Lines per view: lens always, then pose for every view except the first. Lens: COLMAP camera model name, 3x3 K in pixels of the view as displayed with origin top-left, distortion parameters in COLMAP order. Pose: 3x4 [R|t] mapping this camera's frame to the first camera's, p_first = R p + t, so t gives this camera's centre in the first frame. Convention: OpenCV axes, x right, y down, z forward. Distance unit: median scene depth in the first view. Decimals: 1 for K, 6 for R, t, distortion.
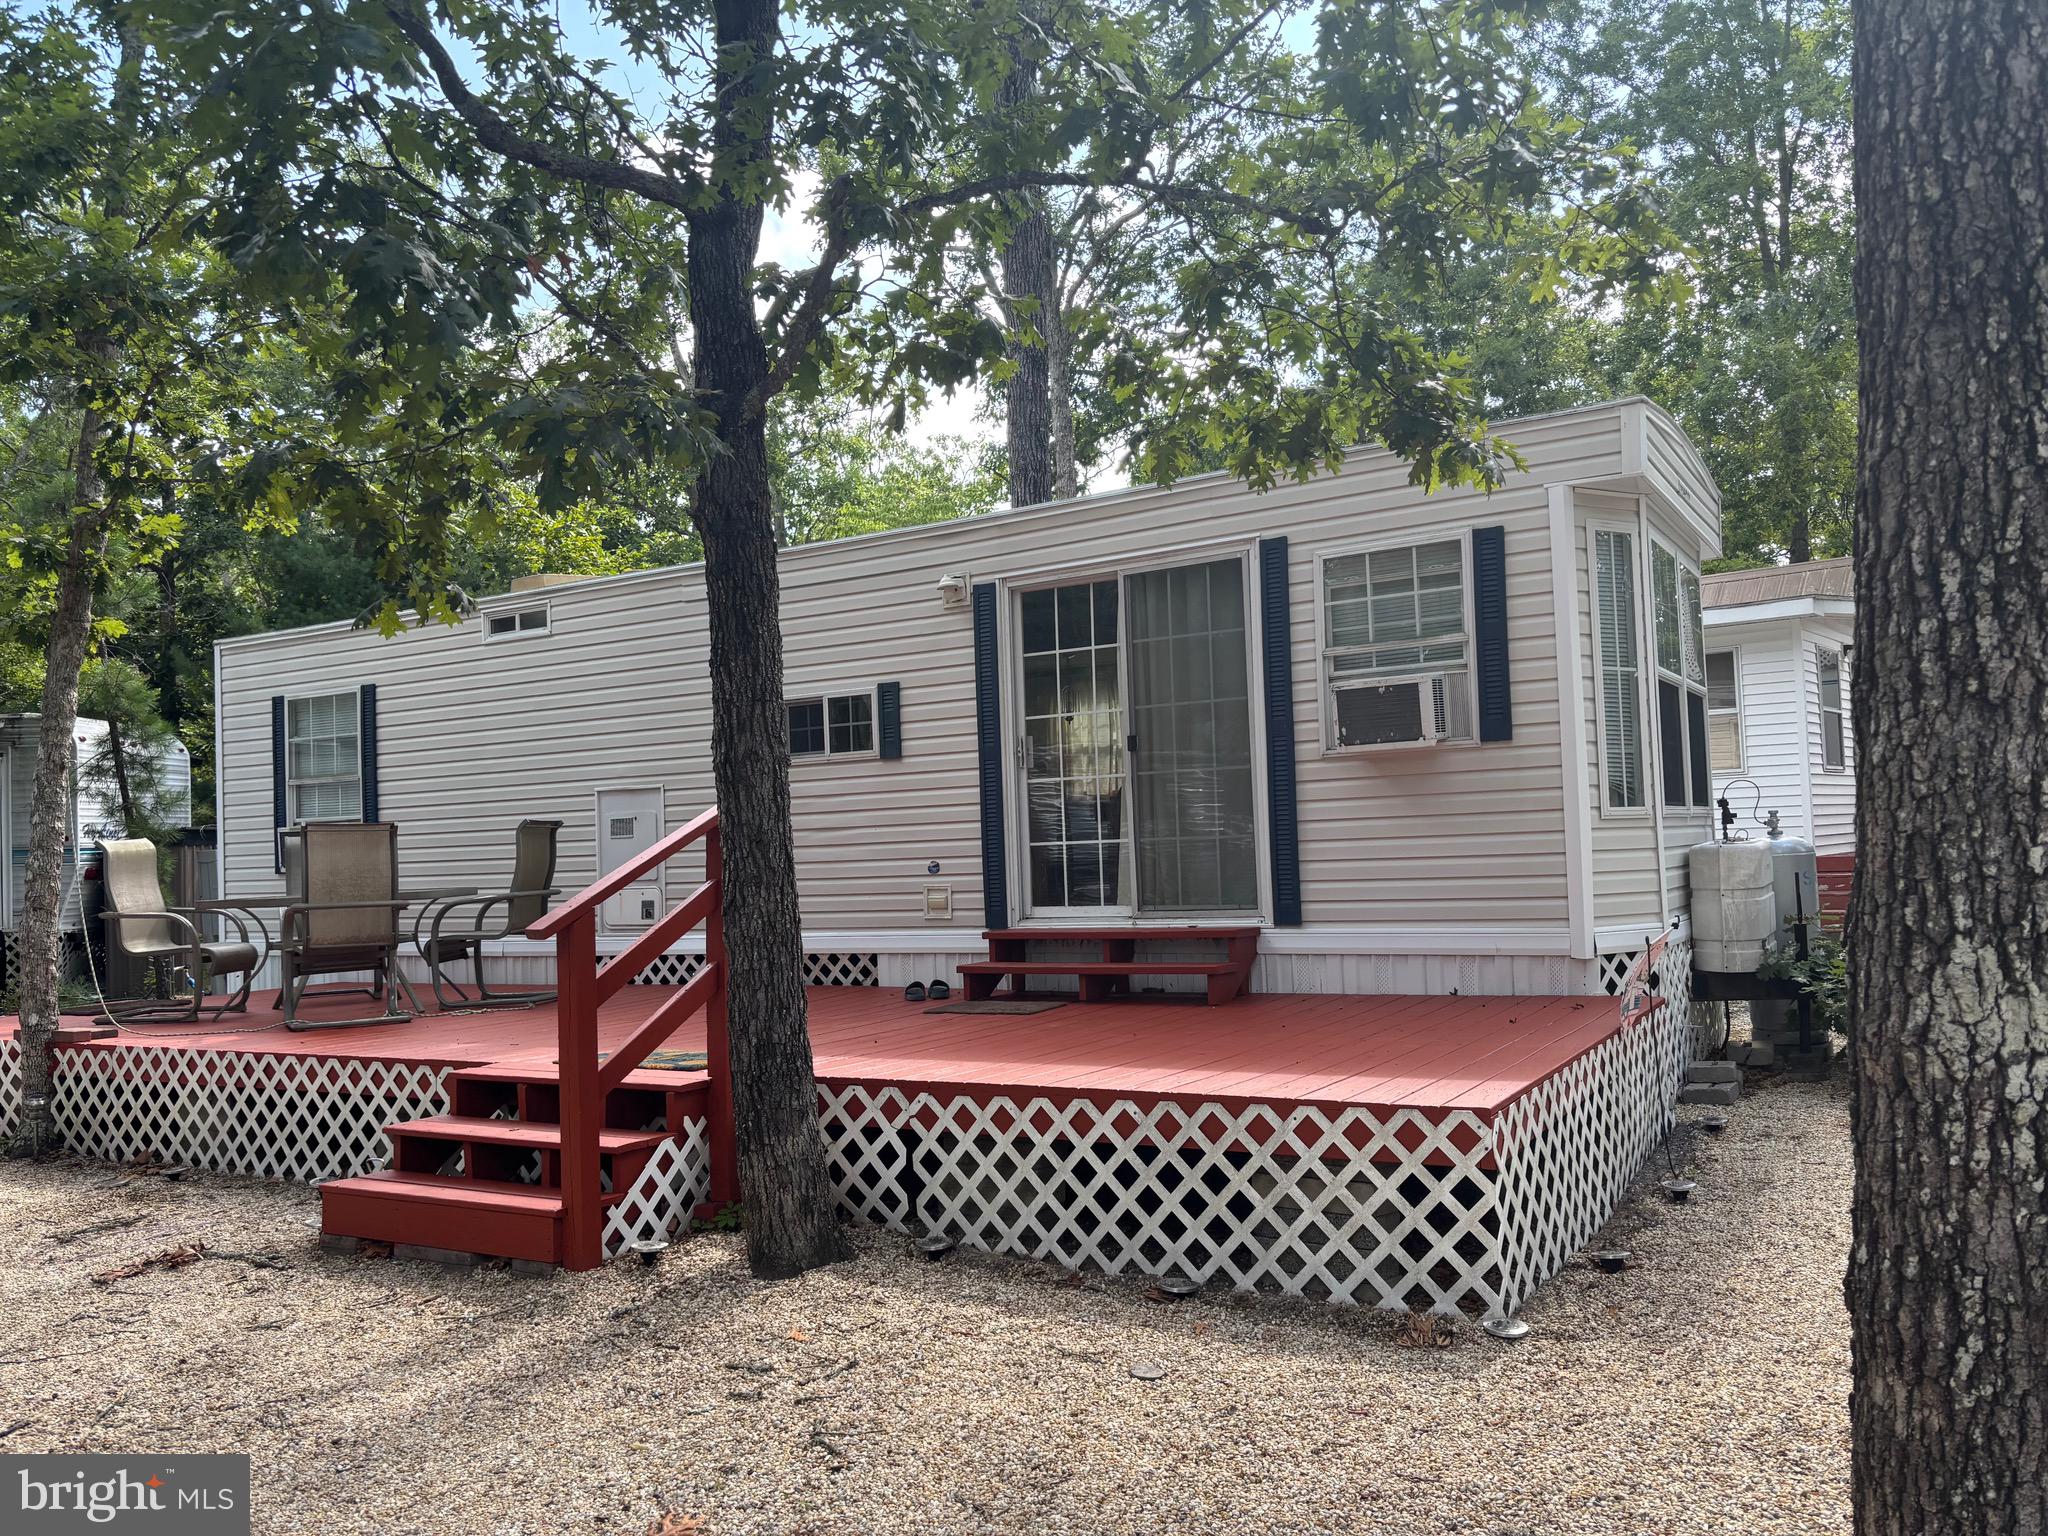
lens RADIAL K [[1539.6, 0, 1033.6], [0, 1539.6, 775.3], [0, 0, 1]] dist [0.035216, -0.043569]
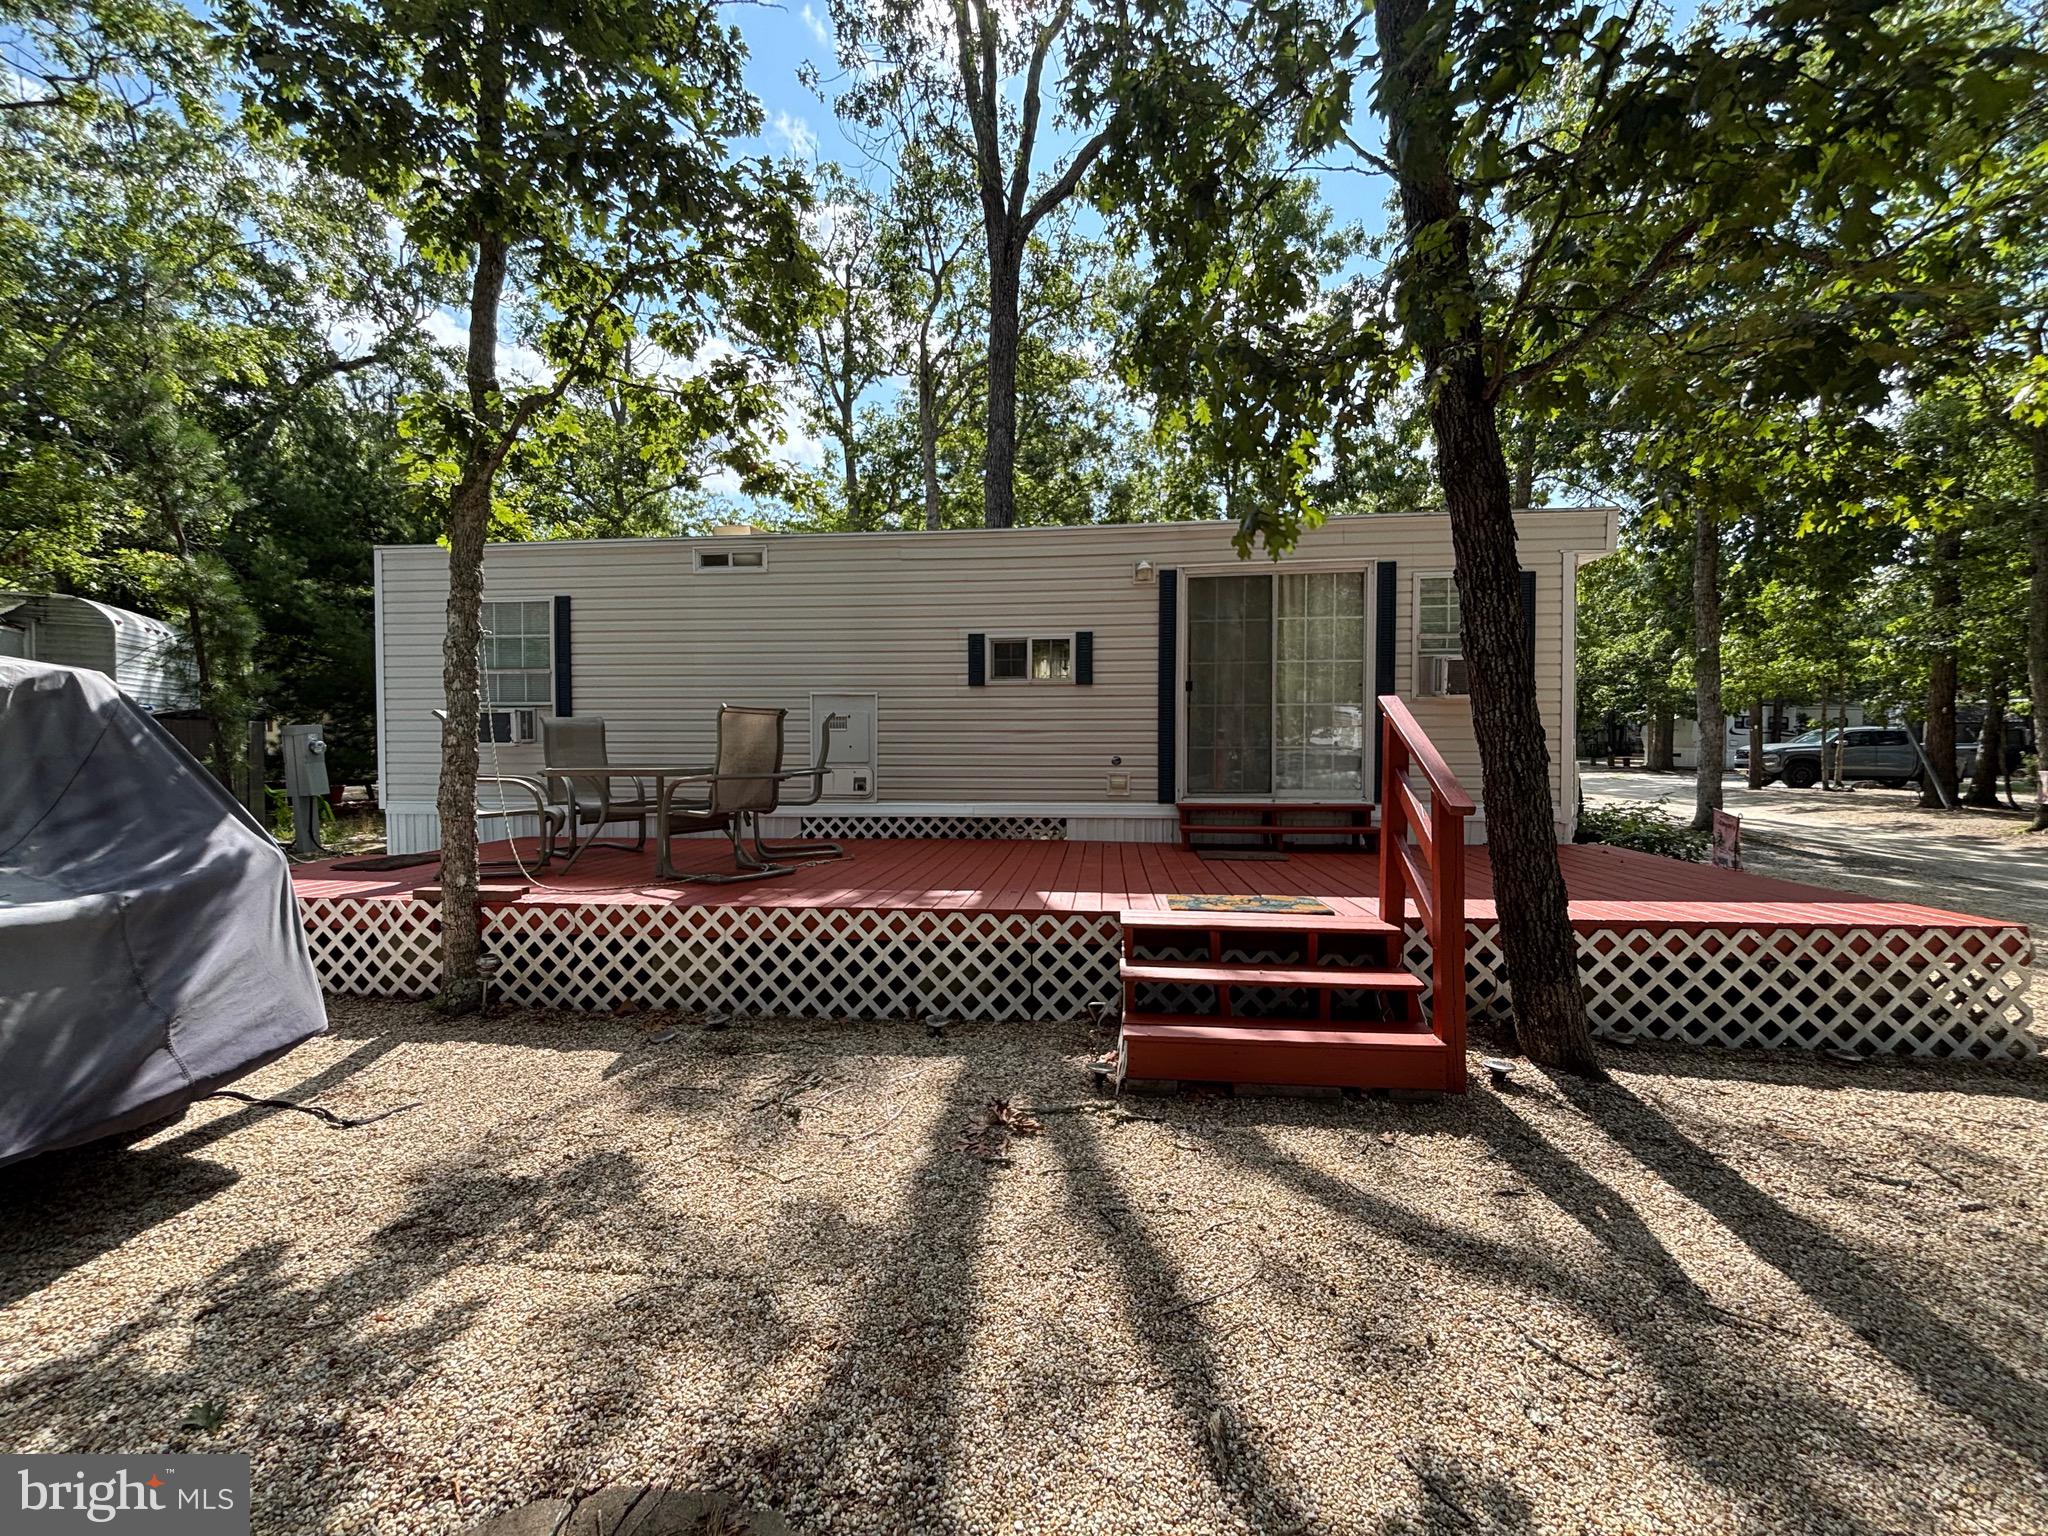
lens RADIAL K [[833.1, 0, 1019.2], [0, 833.1, 761.9], [0, 0, 1]] dist [0.002539, 0.000230]
pose [[0.912088, 0.030444, 0.408862, -0.543677], [-0.053101, 0.997611, 0.044177, 0.035270], [-0.406540, -0.062004, 0.911526, 0.355621]]
